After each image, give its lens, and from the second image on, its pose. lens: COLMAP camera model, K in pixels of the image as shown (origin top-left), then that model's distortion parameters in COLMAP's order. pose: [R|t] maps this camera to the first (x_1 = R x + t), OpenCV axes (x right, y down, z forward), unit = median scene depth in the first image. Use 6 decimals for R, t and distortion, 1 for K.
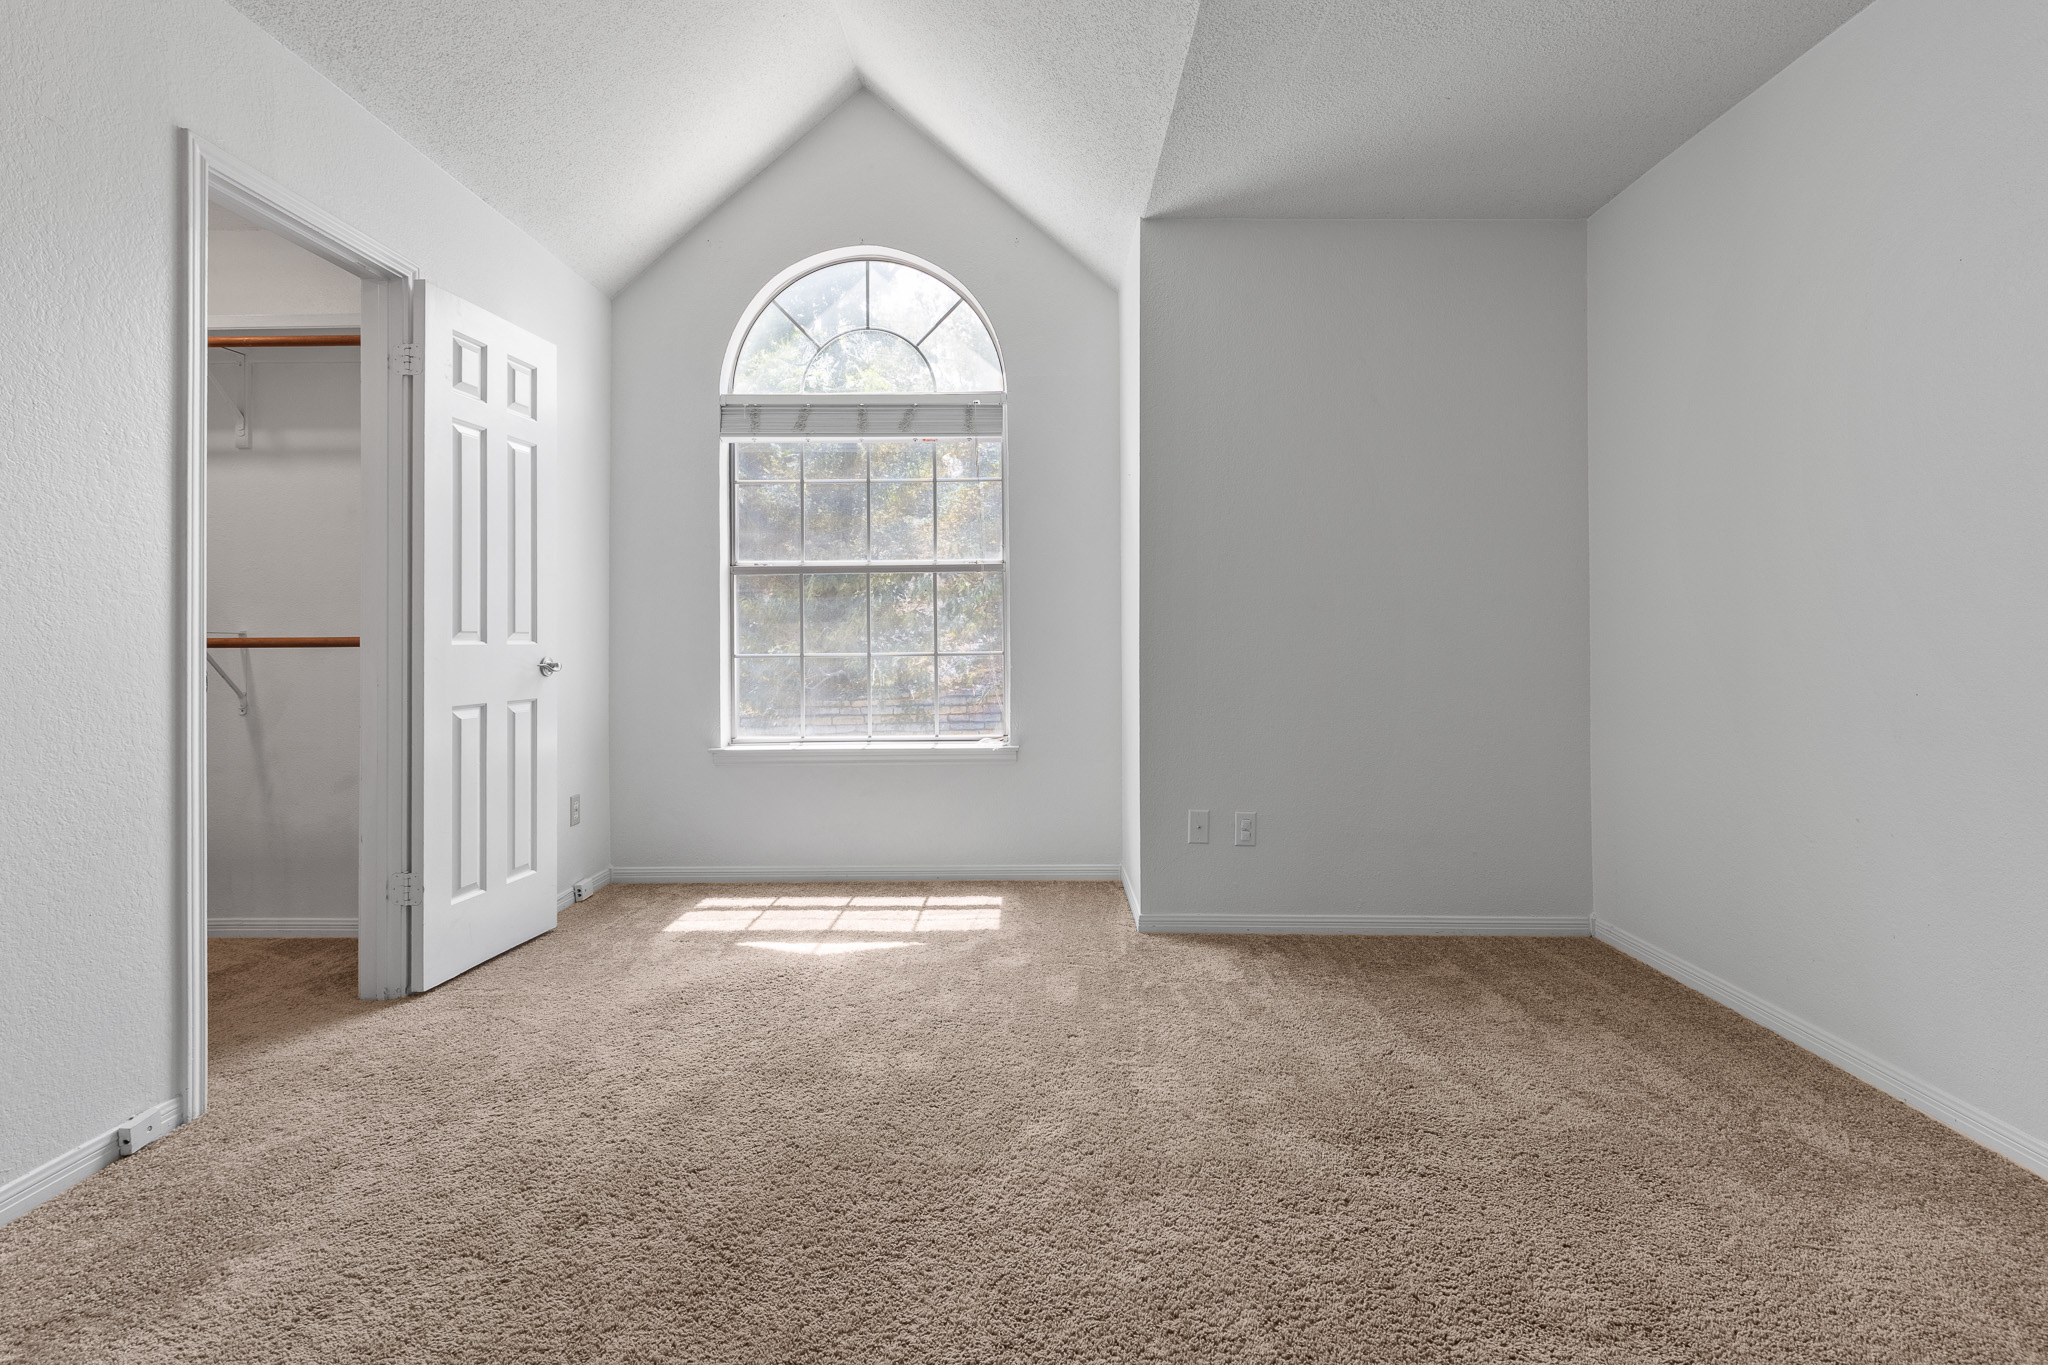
lens RADIAL K [[931.3, 0, 1027.1], [0, 931.3, 600.7], [0, 0, 1]] dist [0.000597, 0.000042]
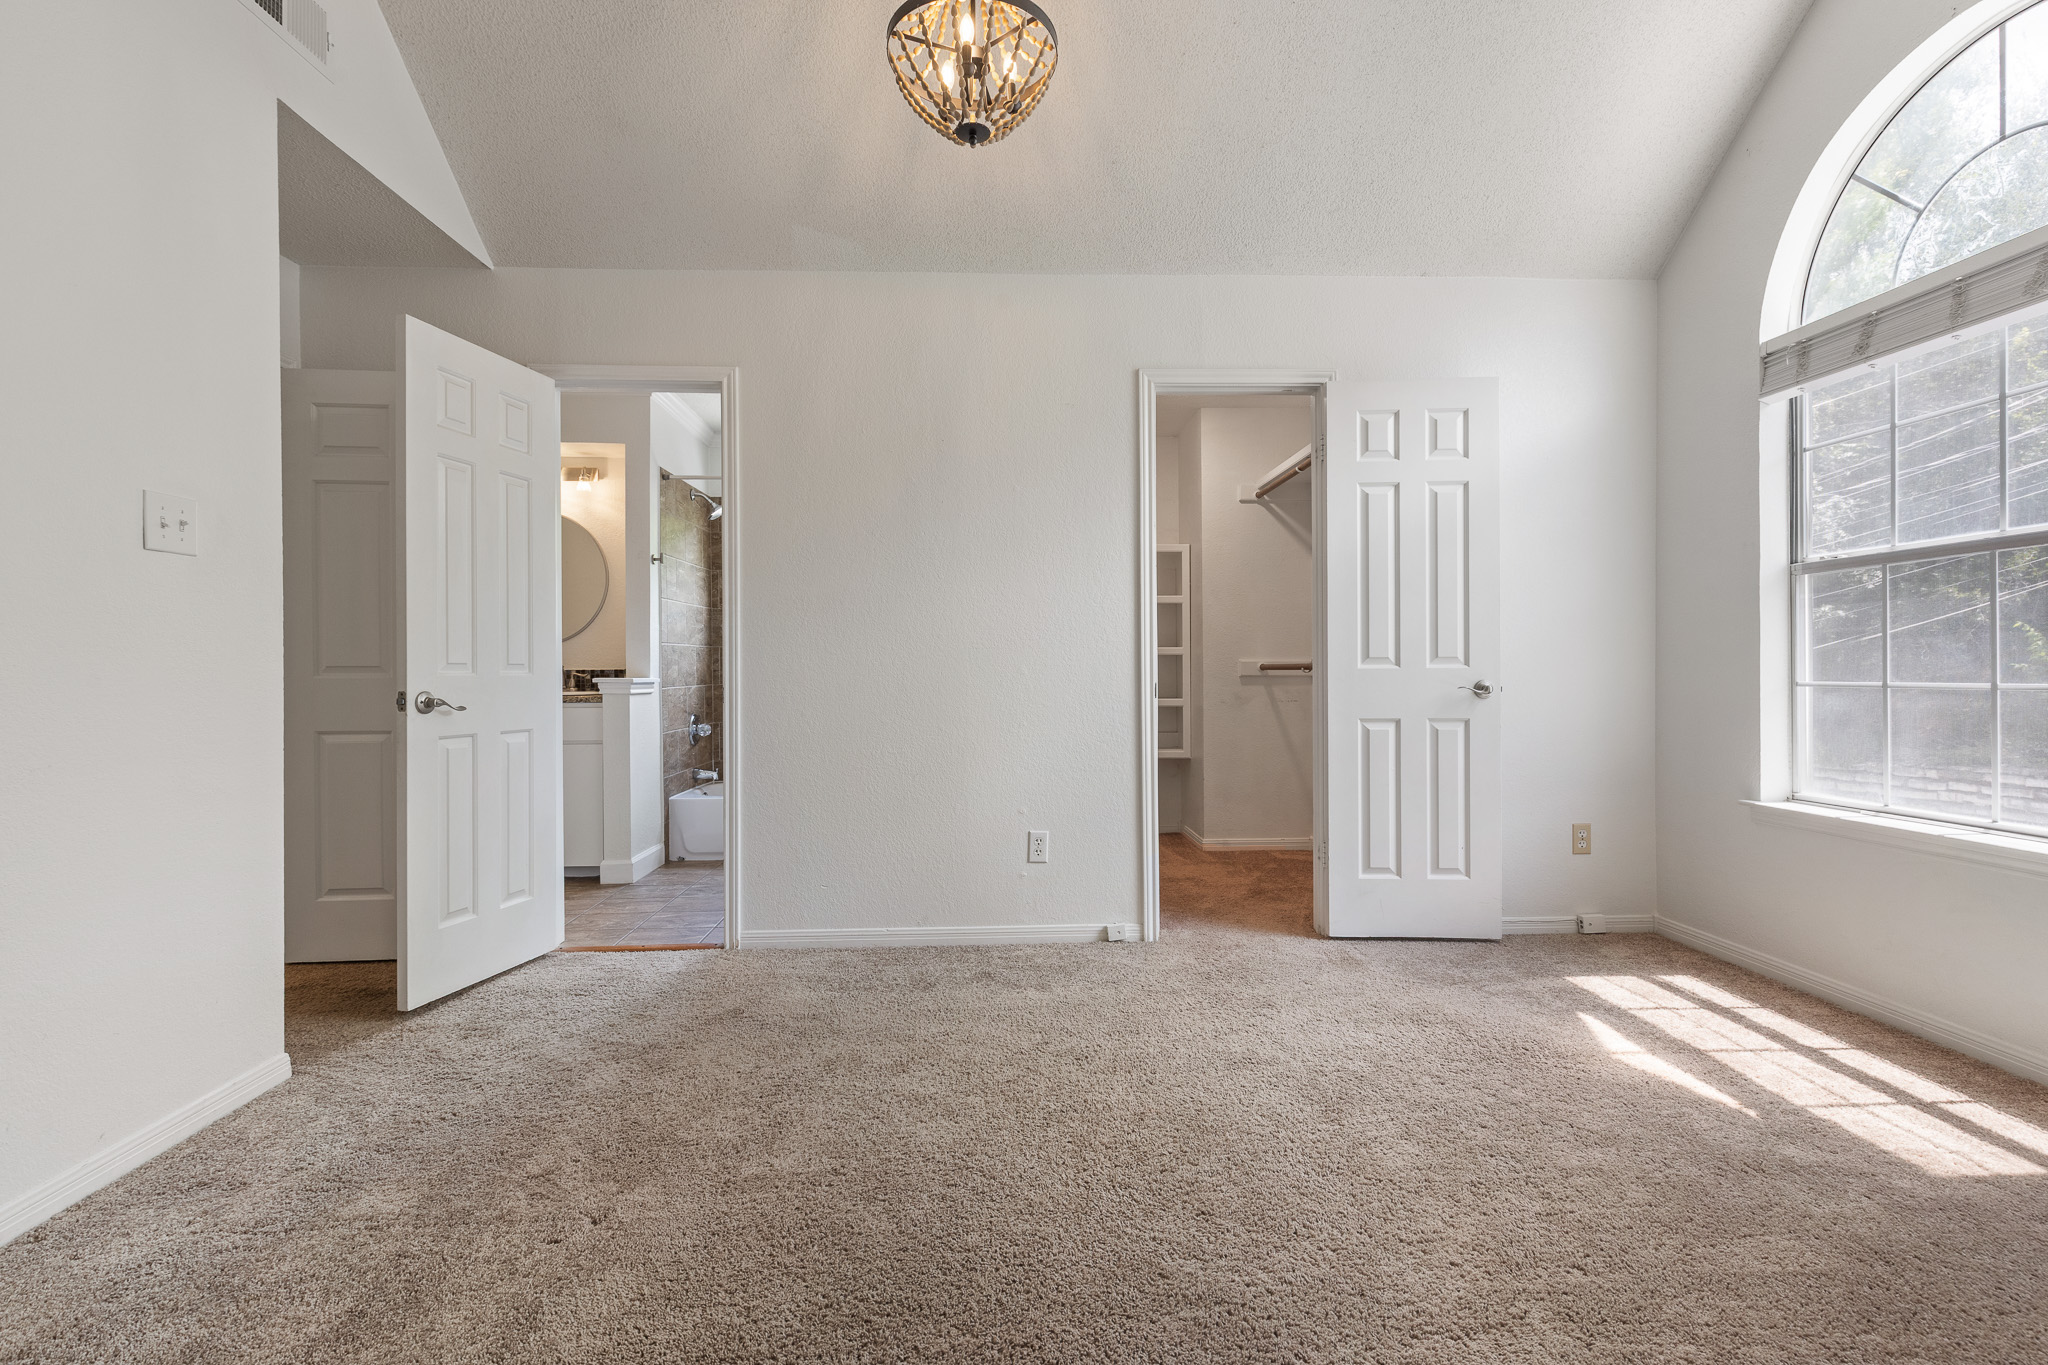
lens RADIAL K [[919.7, 0, 1028.7], [0, 919.7, 653.4], [0, 0, 1]] dist [0.002333, 0.000292]
pose [[0.053537, -0.011341, -0.998501, 0.514294], [0.046658, 0.998872, -0.008843, 0.016474], [0.997475, -0.046114, 0.054006, 0.451754]]
